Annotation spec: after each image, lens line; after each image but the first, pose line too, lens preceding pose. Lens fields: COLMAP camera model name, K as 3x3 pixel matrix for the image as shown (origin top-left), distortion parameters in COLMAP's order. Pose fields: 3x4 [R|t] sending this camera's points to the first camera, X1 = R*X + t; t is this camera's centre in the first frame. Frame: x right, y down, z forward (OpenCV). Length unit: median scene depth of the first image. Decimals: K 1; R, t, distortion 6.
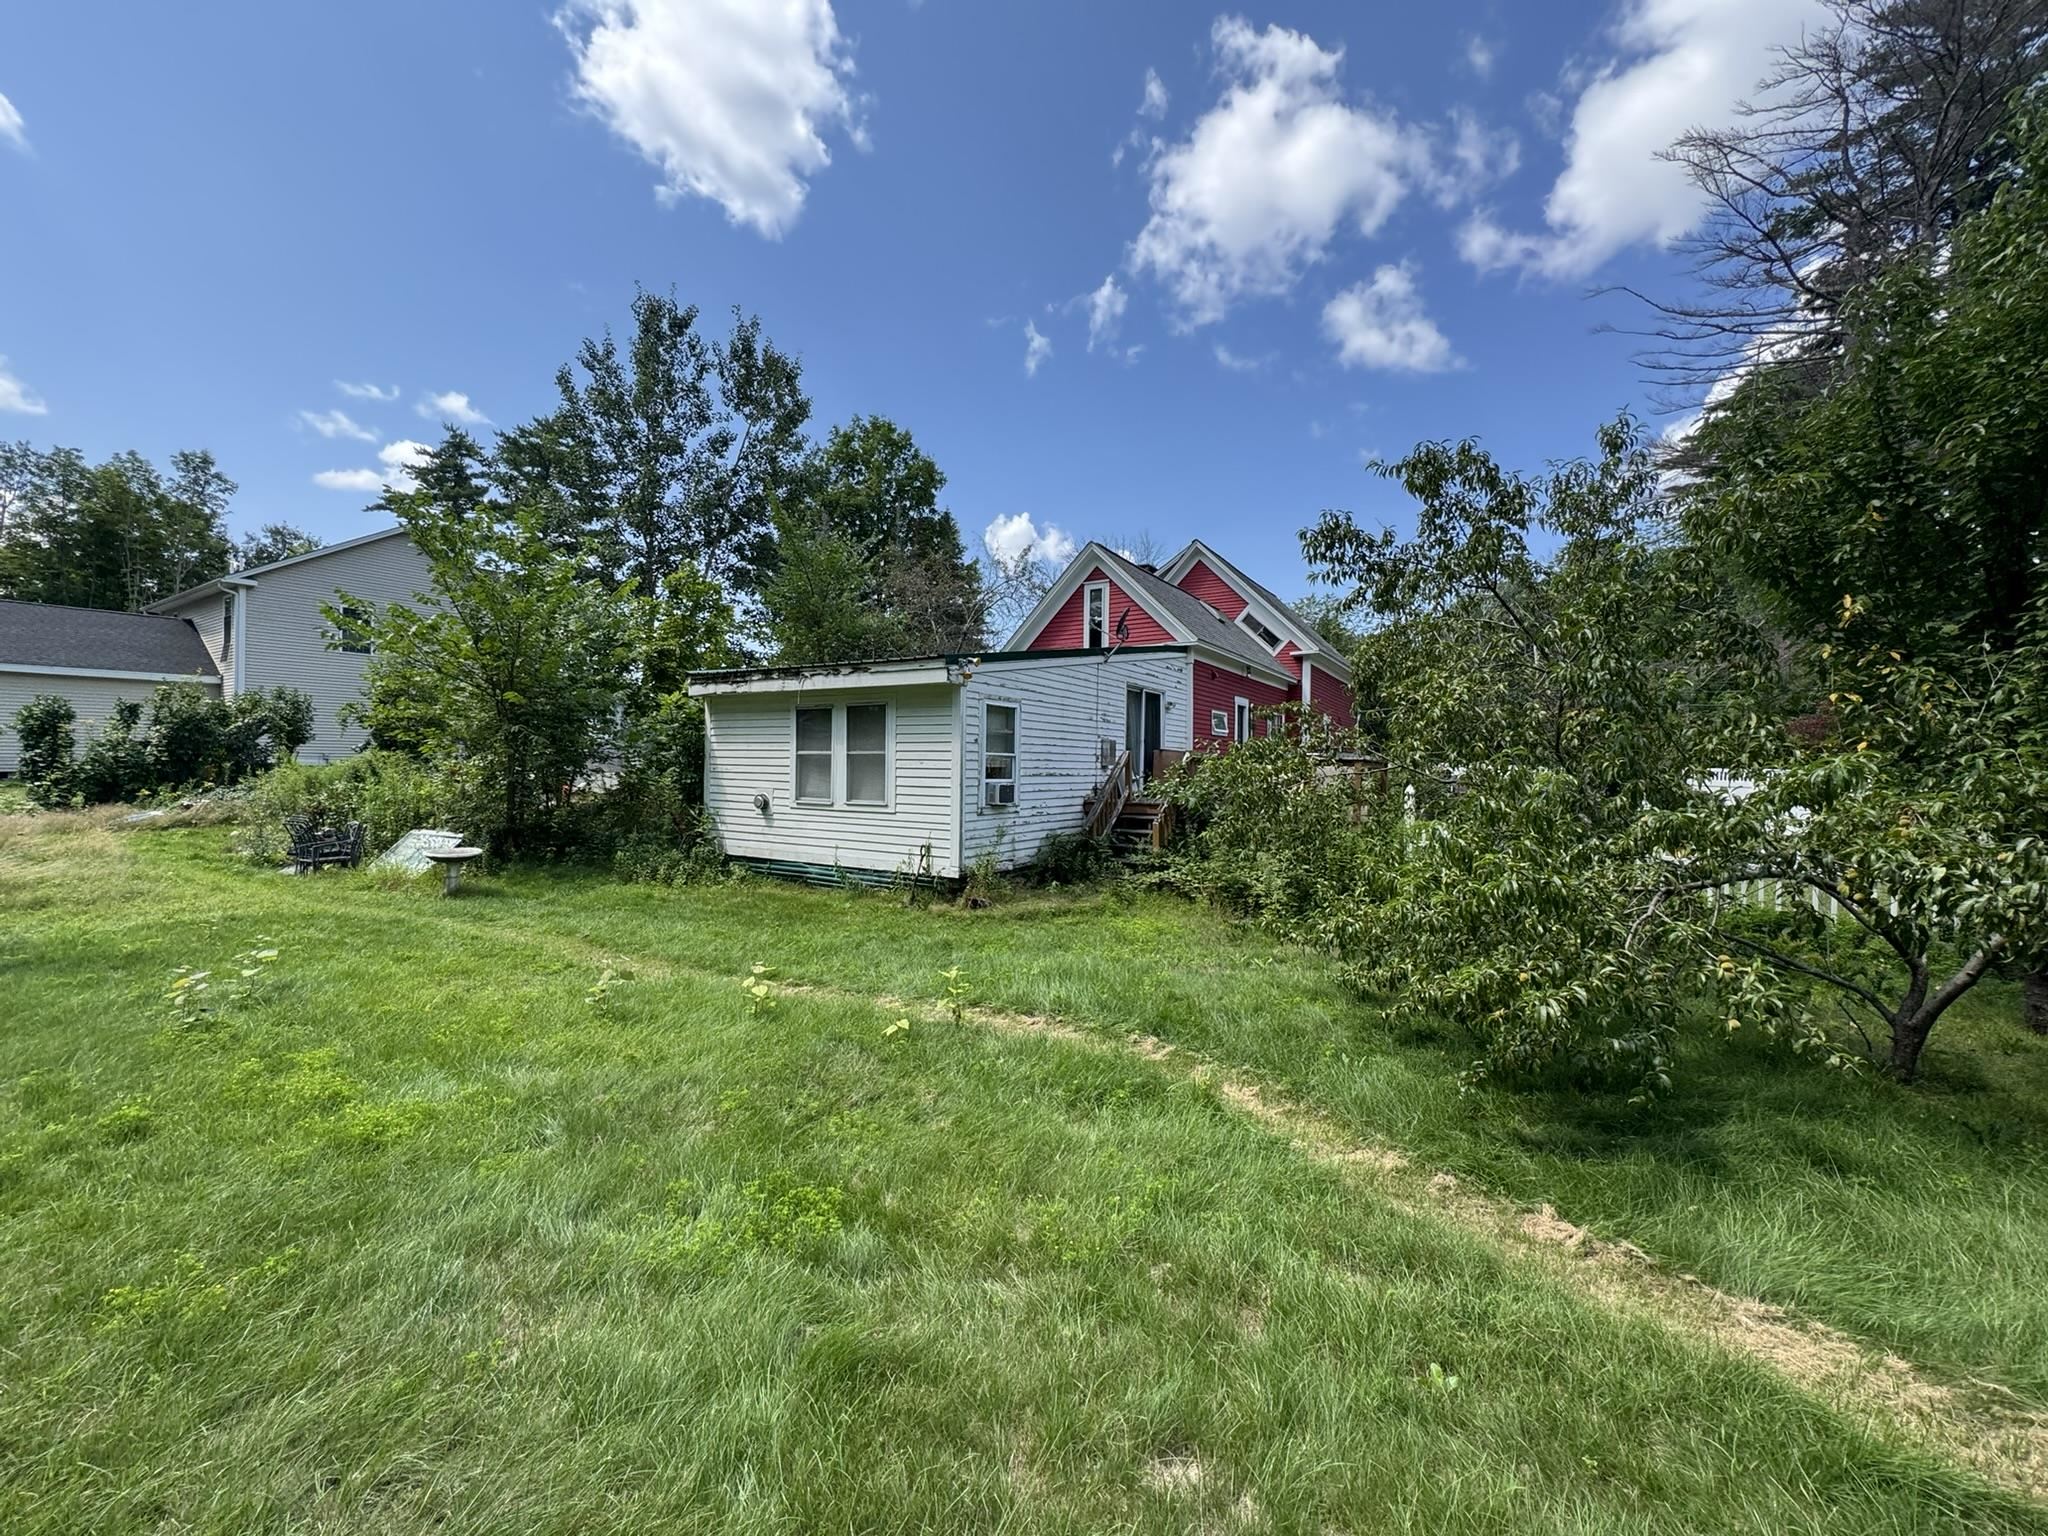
lens RADIAL K [[815.9, 0, 1033.2], [0, 815.9, 767.0], [0, 0, 1]] dist [-0.002571, 0.000366]
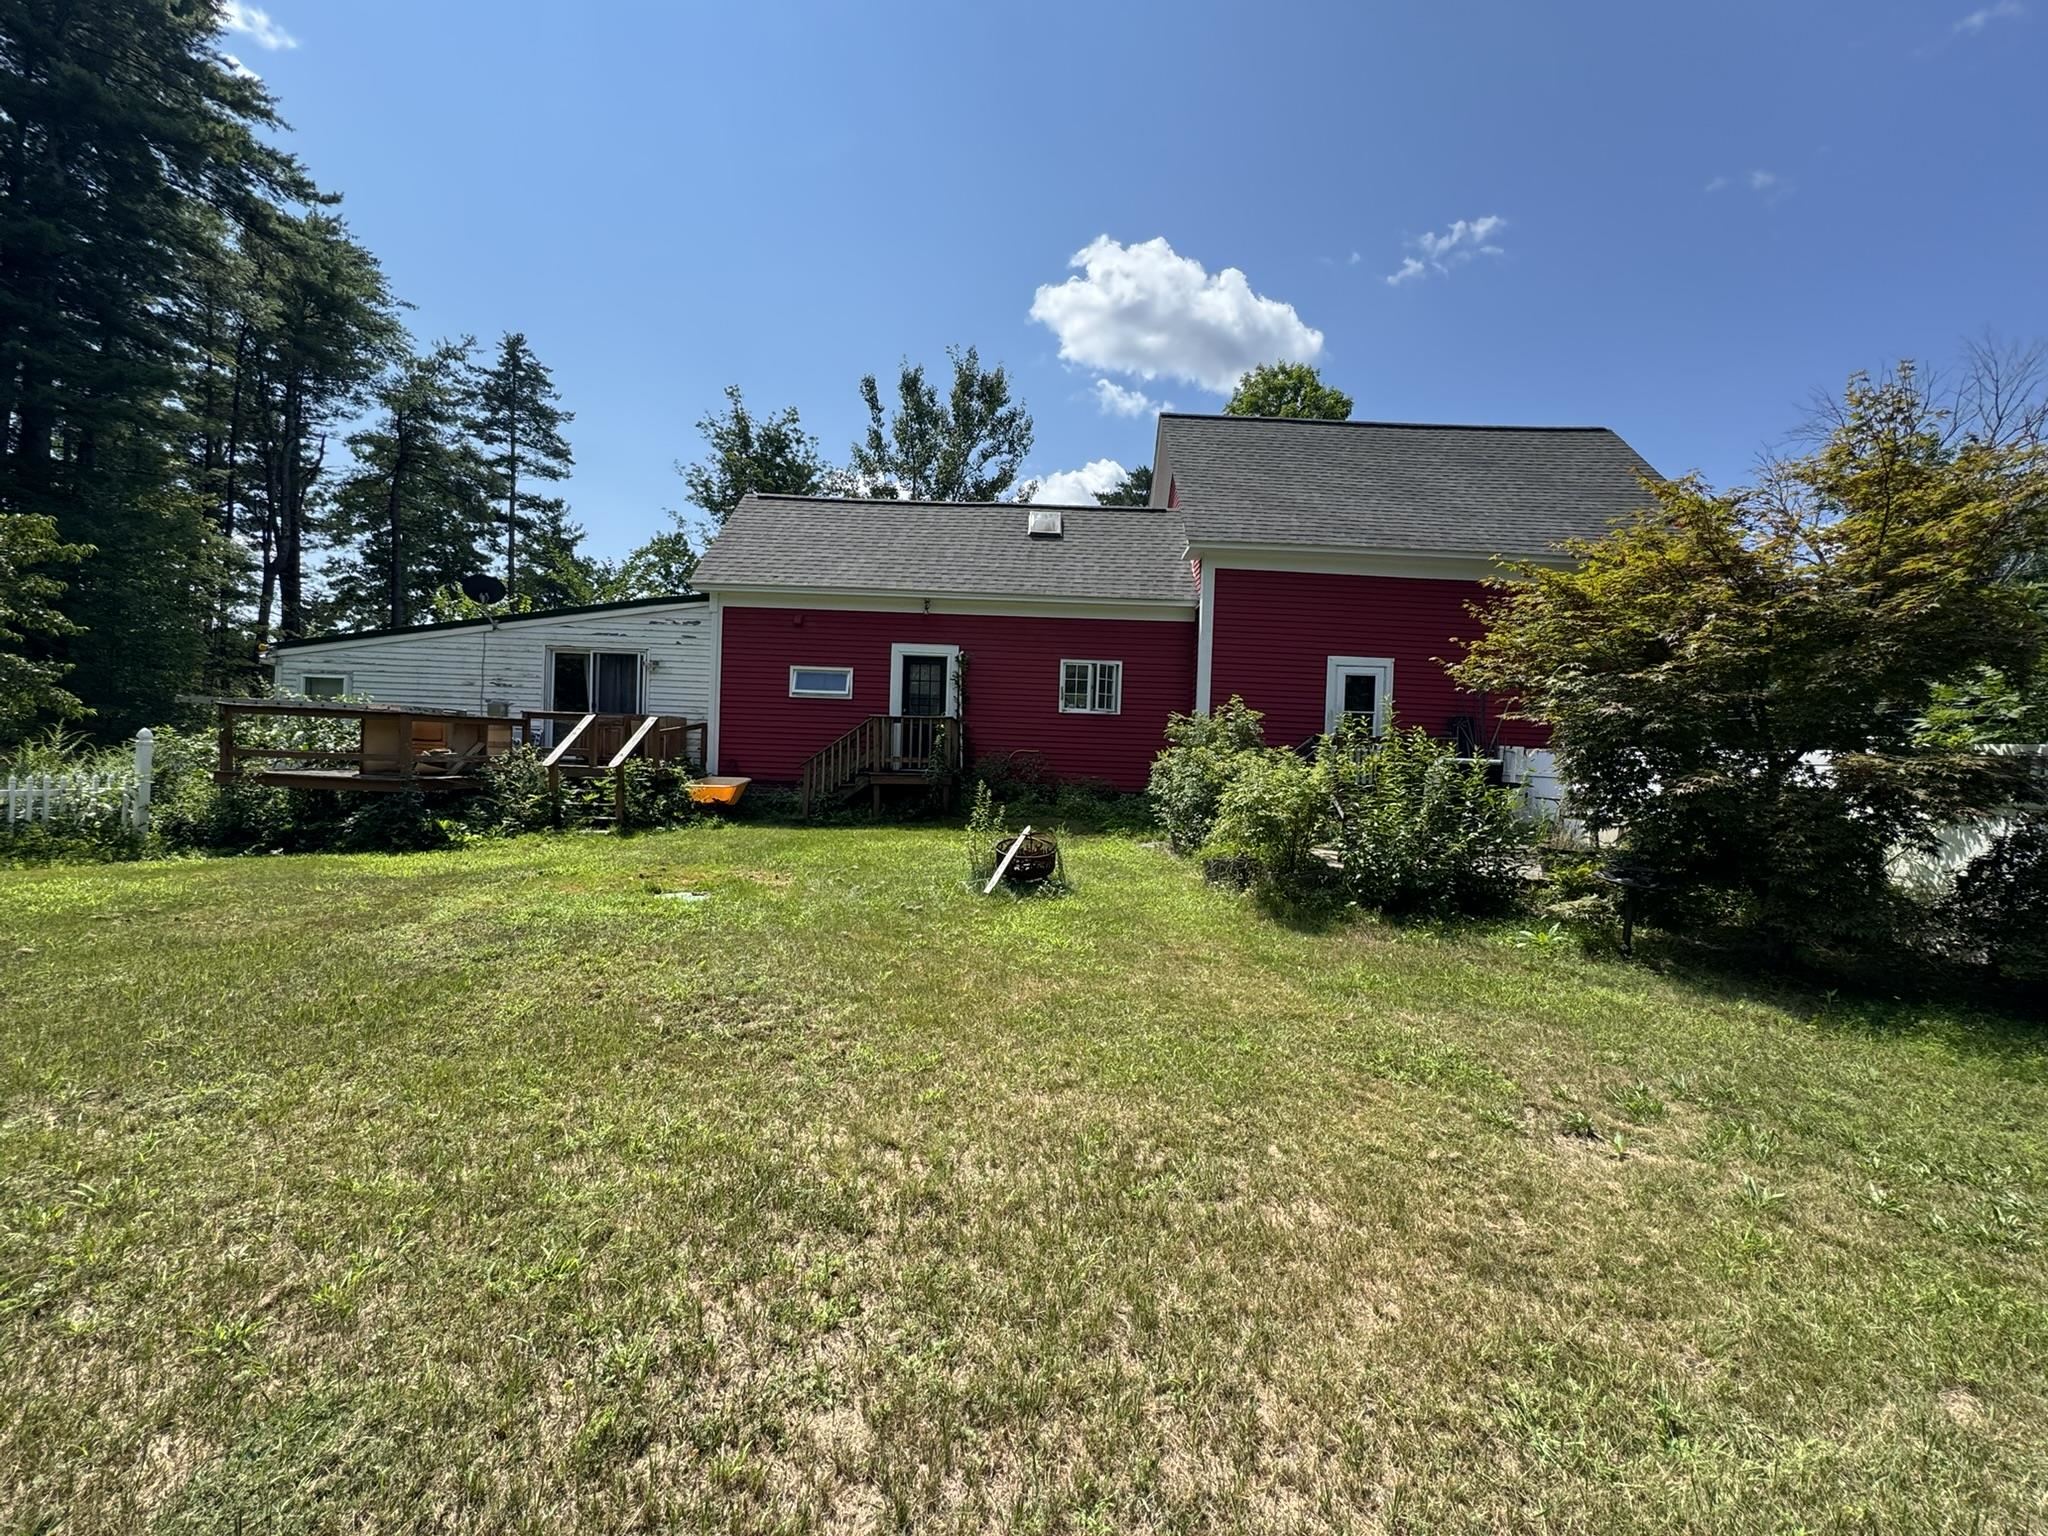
lens RADIAL K [[815.9, 0, 1027.5], [0, 815.9, 770.9], [0, 0, 1]] dist [-0.002571, 0.000366]
pose [[0.507322, 0.019319, -0.861540, 0.762461], [-0.030699, 0.999519, 0.004336, 0.015420], [0.861210, 0.024249, 0.507671, 0.602193]]
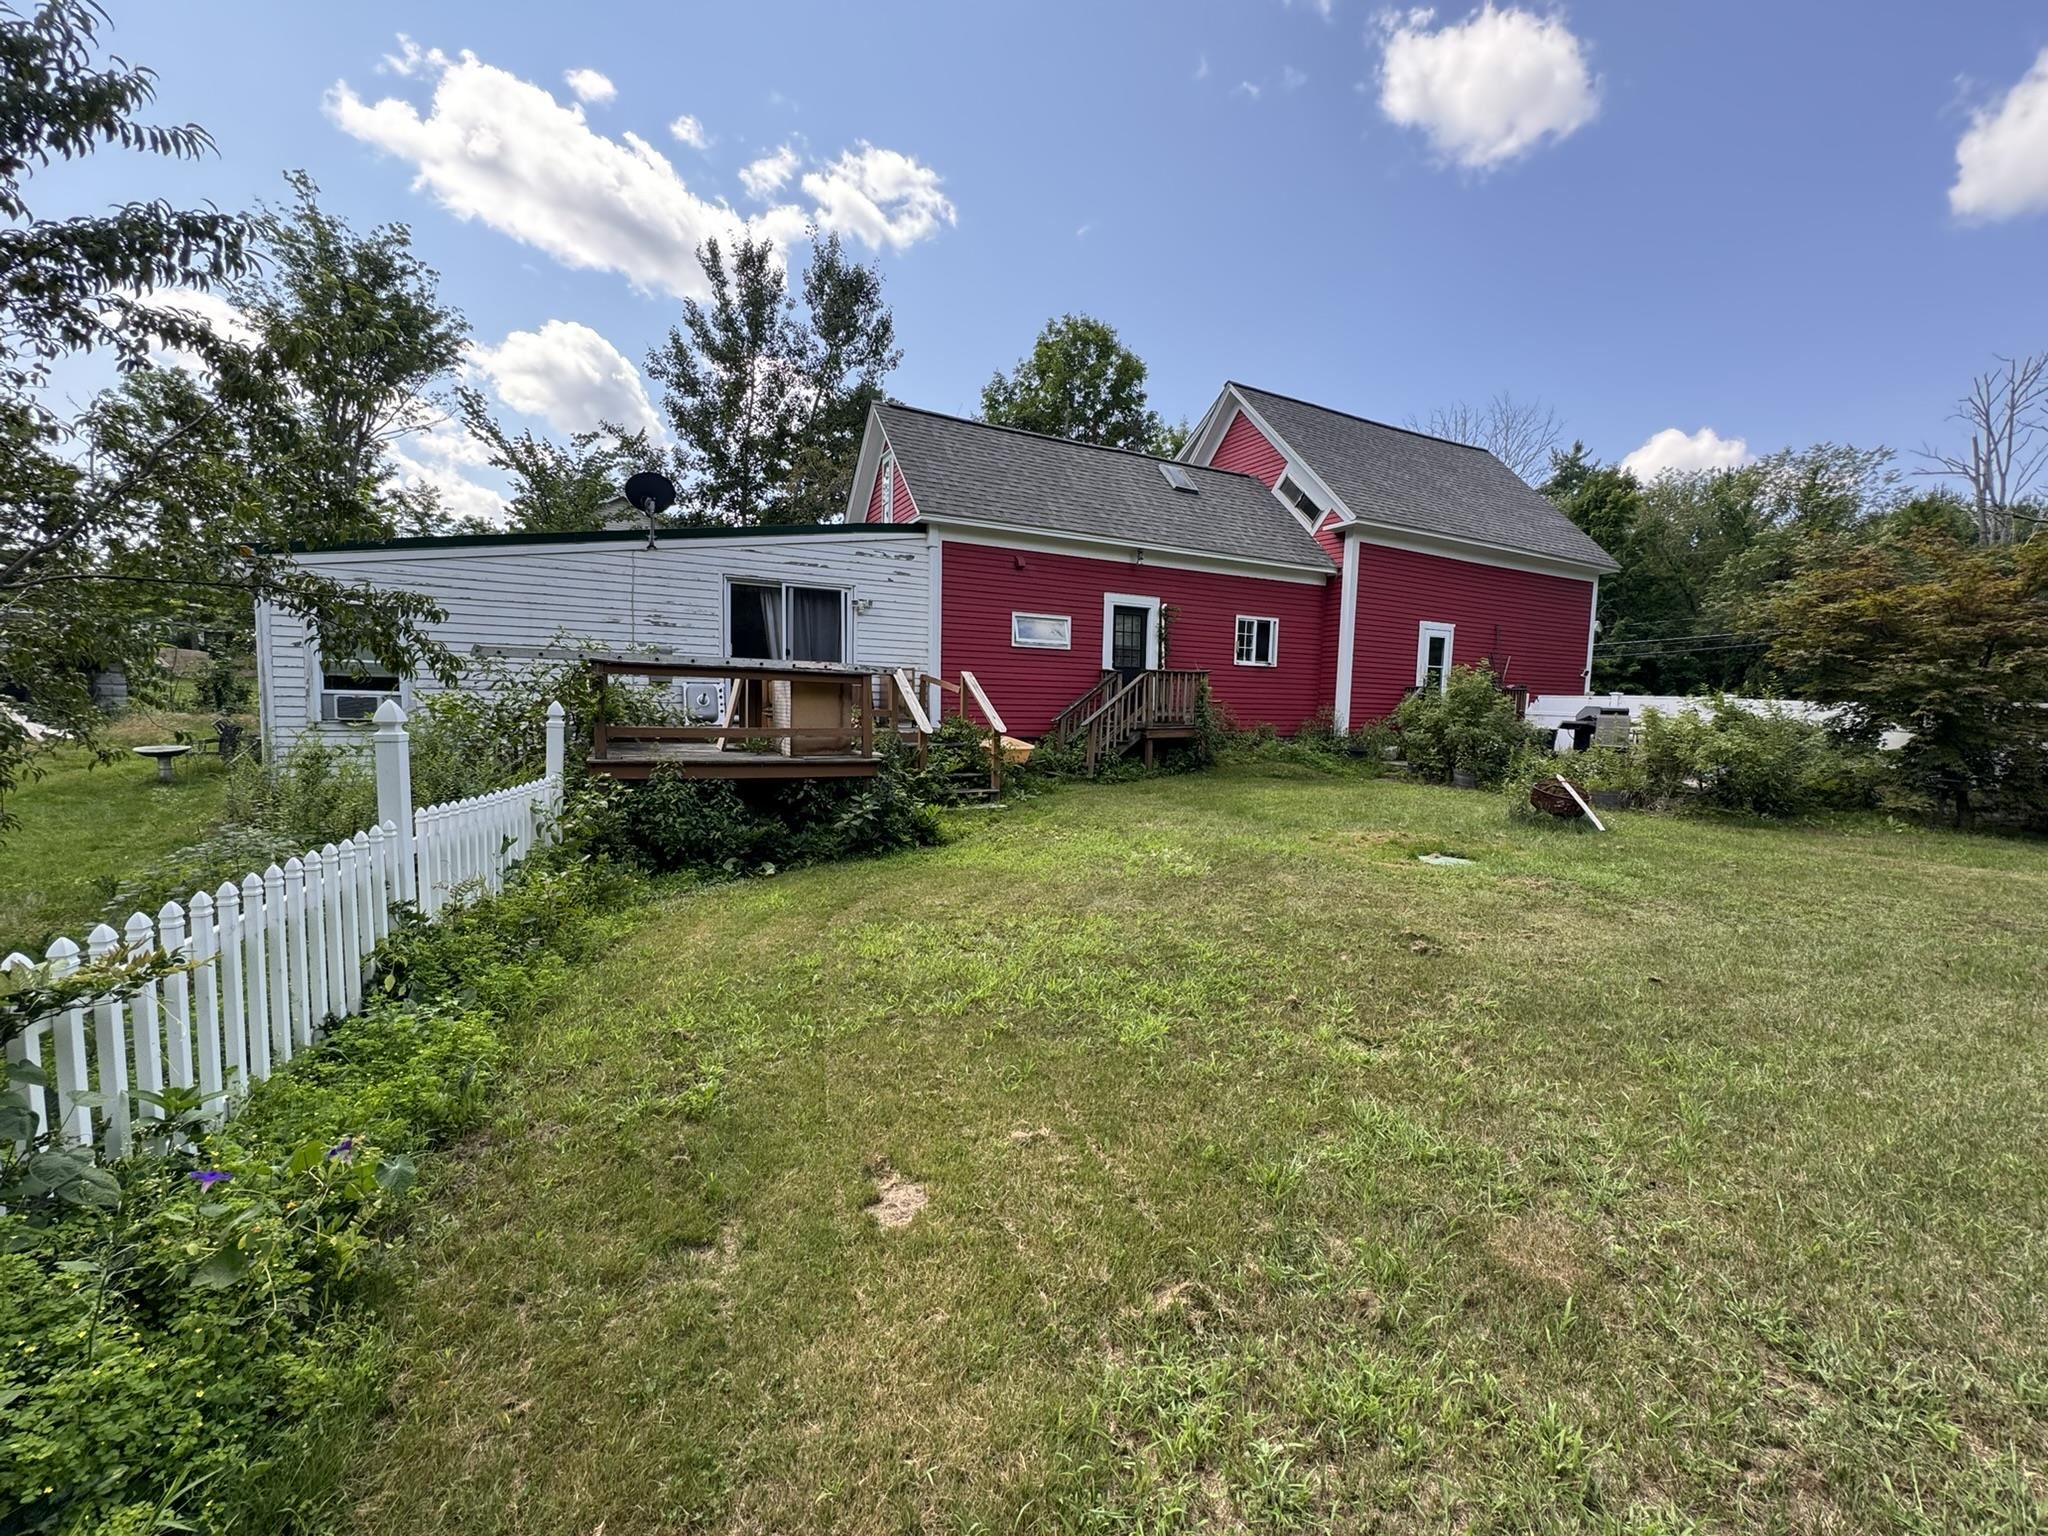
lens RADIAL K [[815.9, 0, 1032.6], [0, 815.9, 775.3], [0, 0, 1]] dist [-0.002571, 0.000366]
pose [[0.856614, 0.055315, -0.512984, 0.461271], [-0.013575, 0.996309, 0.084763, 0.009281], [0.515780, -0.065646, 0.854203, 0.288709]]
